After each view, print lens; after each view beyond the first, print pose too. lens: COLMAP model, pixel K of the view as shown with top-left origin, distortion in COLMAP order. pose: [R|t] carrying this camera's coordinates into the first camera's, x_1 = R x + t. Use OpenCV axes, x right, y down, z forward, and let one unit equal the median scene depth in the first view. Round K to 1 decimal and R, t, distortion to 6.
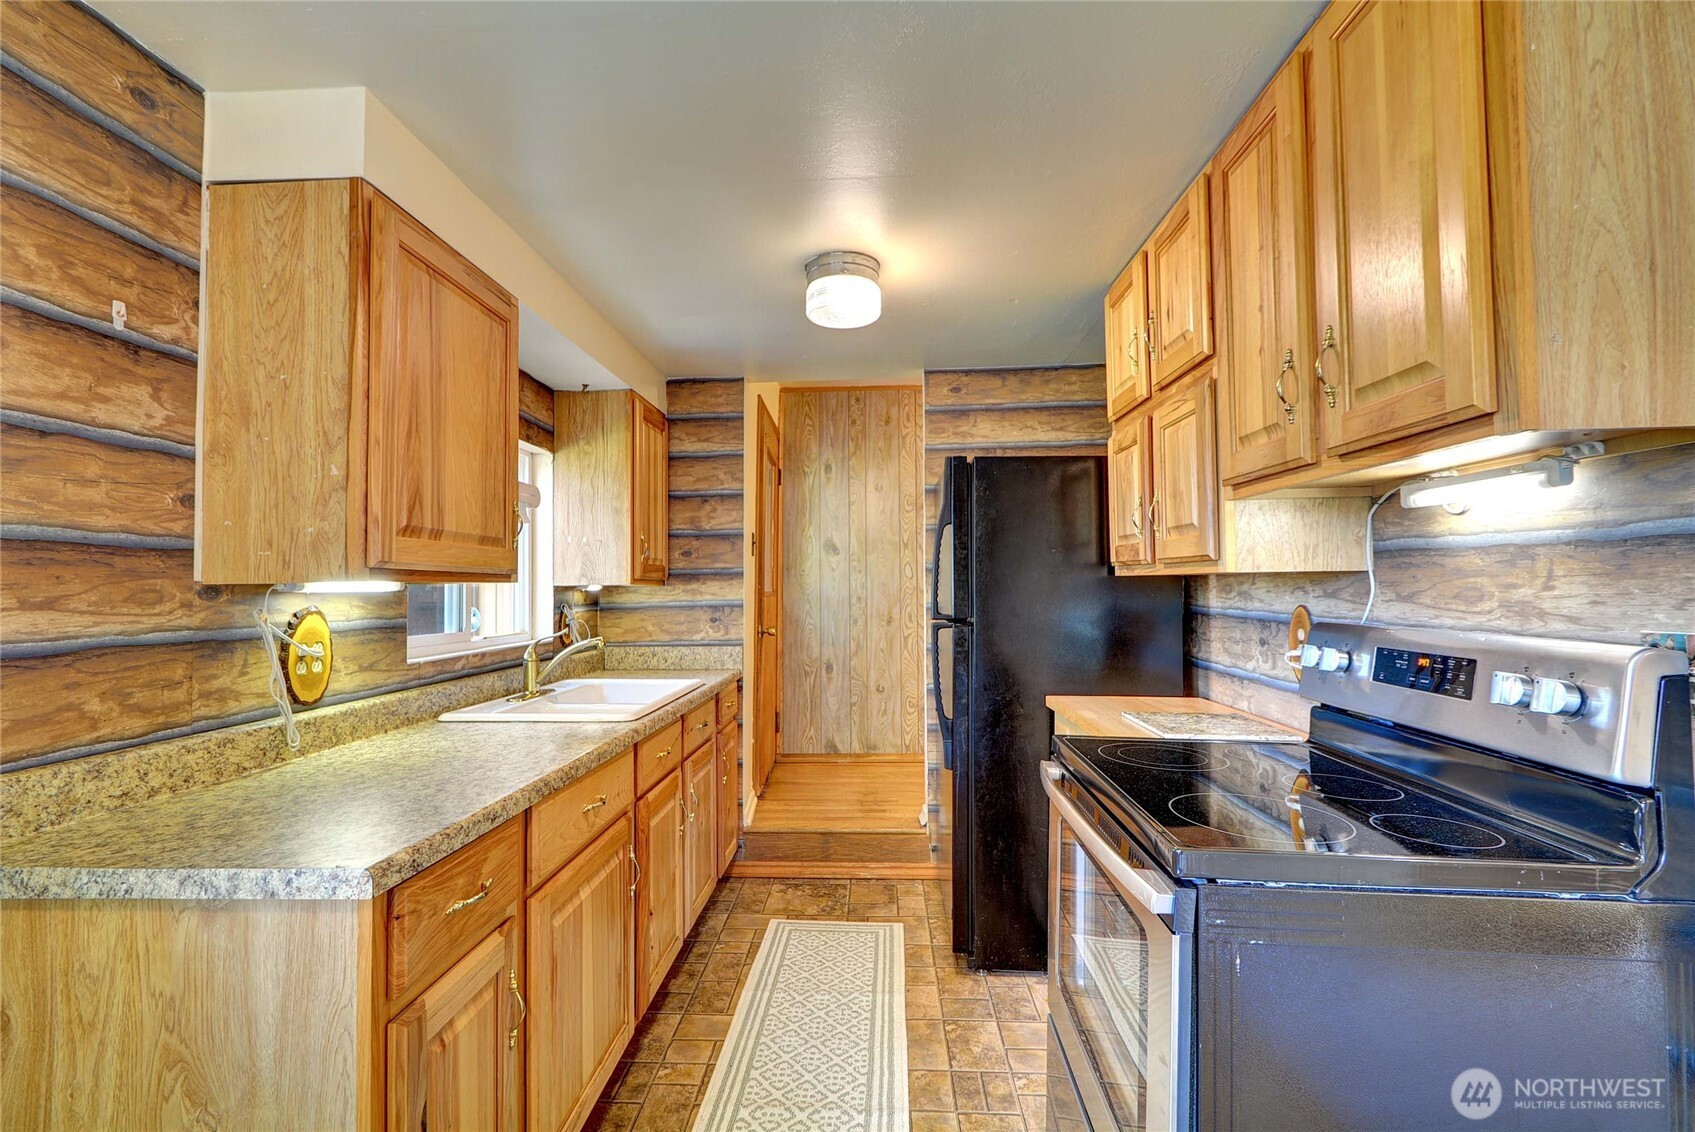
lens RADIAL K [[753.7, 0, 847.5], [0, 753.7, 566.0], [0, 0, 1]] dist [-0.000251, -0.000175]
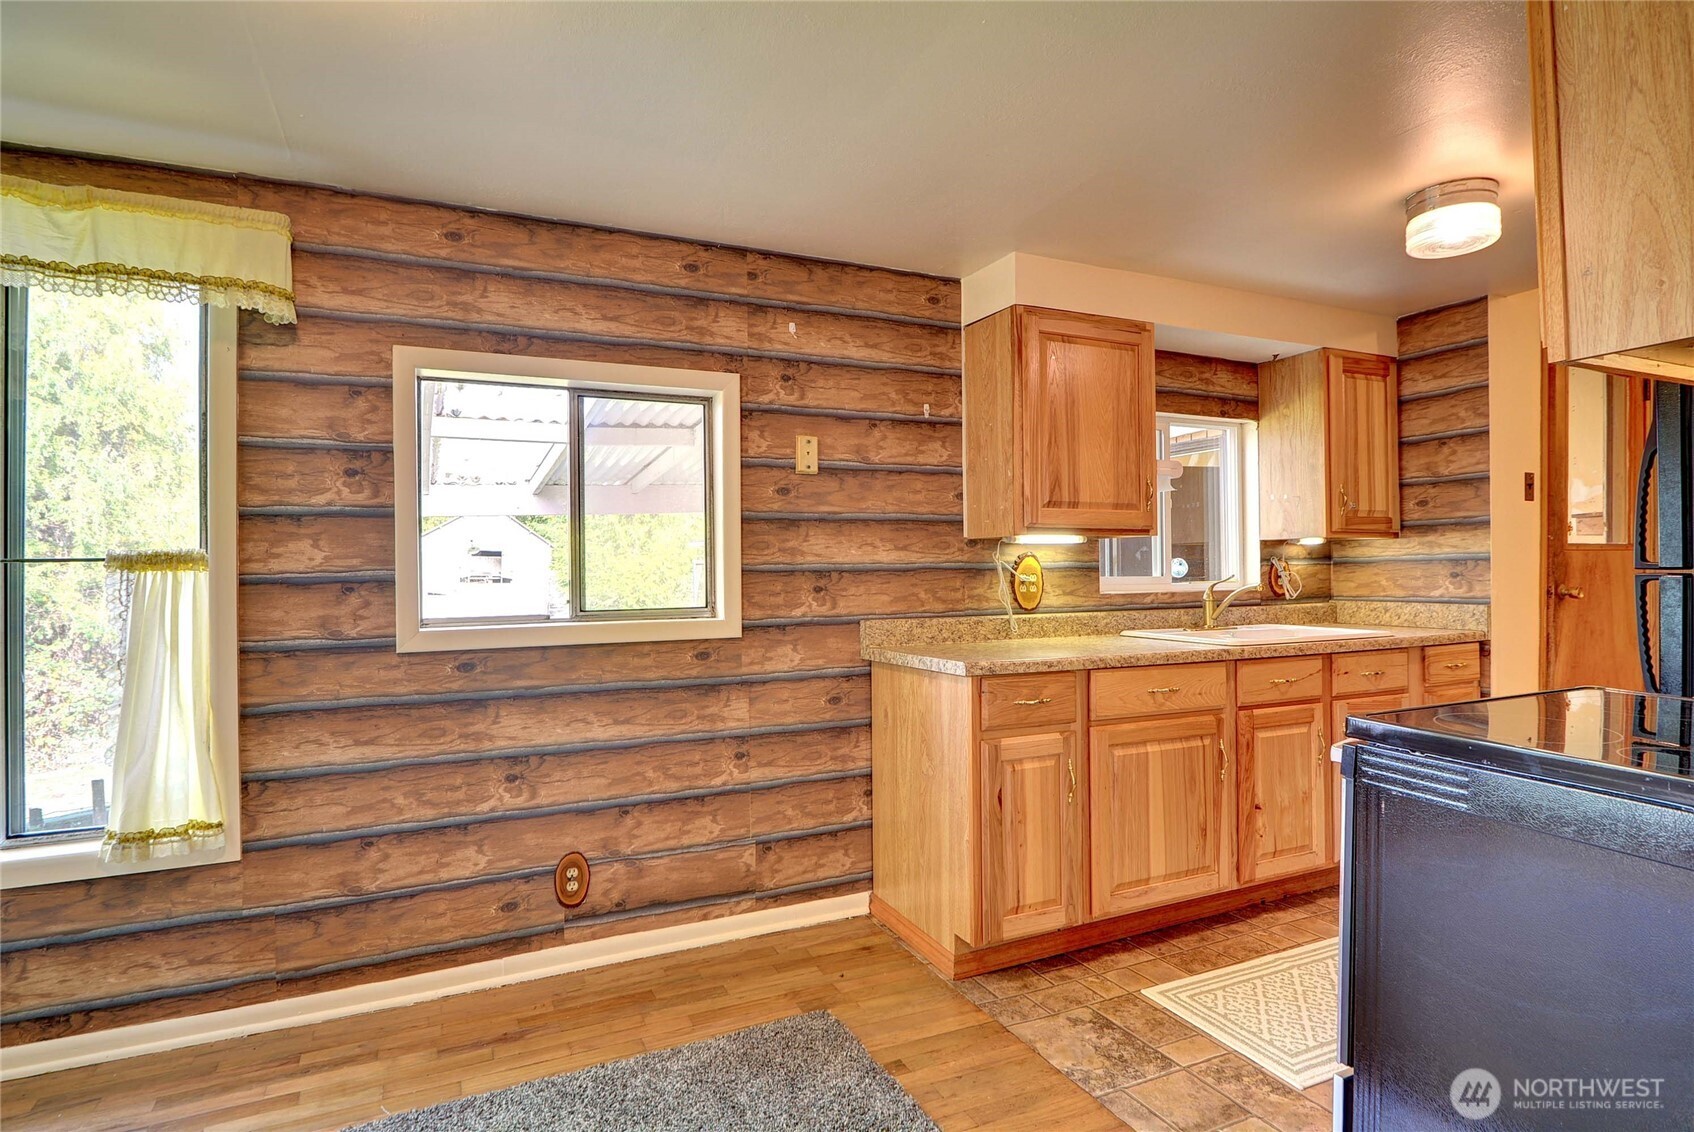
lens RADIAL K [[872.7, 0, 826.6], [0, 872.7, 564.6], [0, 0, 1]] dist [0.002102, -0.008548]
pose [[0.463087, 0.001414, -0.886312, 0.838804], [0.032583, 0.999296, 0.018619, 0.032432], [0.885714, -0.037501, 0.462715, -0.307385]]
